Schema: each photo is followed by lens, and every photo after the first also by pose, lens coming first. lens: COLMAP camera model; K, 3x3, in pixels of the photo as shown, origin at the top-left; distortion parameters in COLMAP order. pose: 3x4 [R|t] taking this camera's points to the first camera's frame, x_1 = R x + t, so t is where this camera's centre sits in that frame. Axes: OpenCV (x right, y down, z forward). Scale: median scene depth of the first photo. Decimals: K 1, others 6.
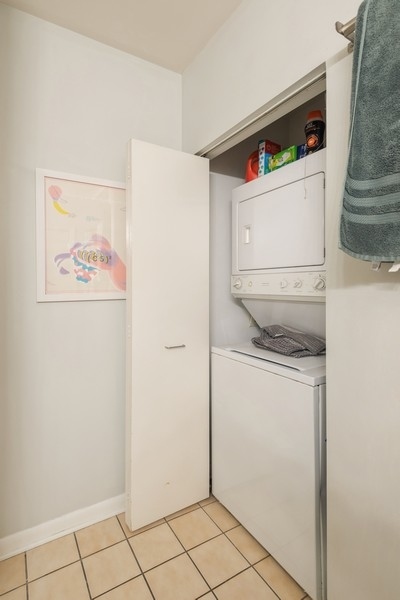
lens RADIAL K [[273.5, 0, 197.2], [0, 273.5, 282.7], [0, 0, 1]] dist [0.020907, -0.006553]
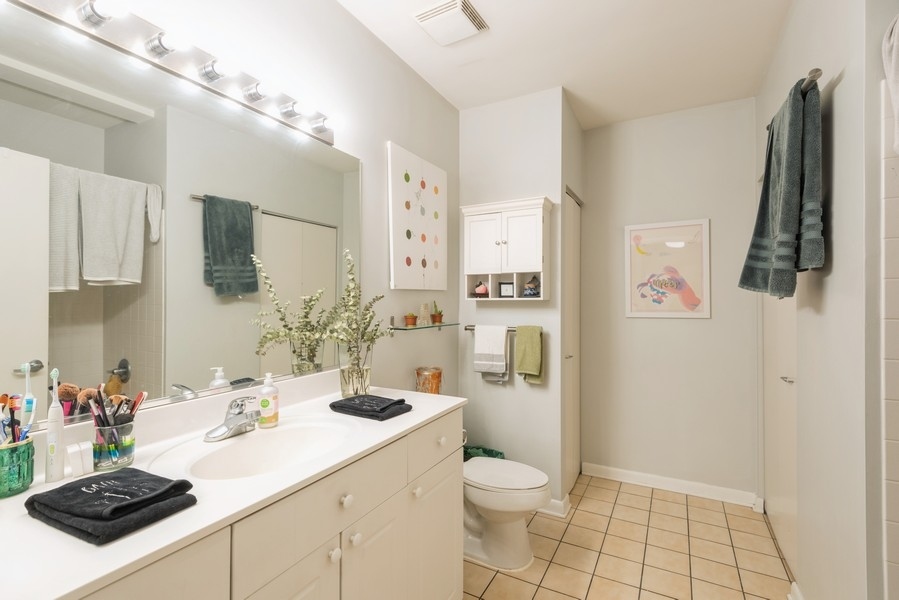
lens RADIAL K [[409.8, 0, 449.4], [0, 409.8, 300.8], [0, 0, 1]] dist [0.020907, -0.006553]
pose [[0.445729, -0.005529, -0.895151, 0.911219], [0.010566, 0.999944, -0.000915, -0.024418], [0.895105, -0.009051, 0.445763, -0.774352]]
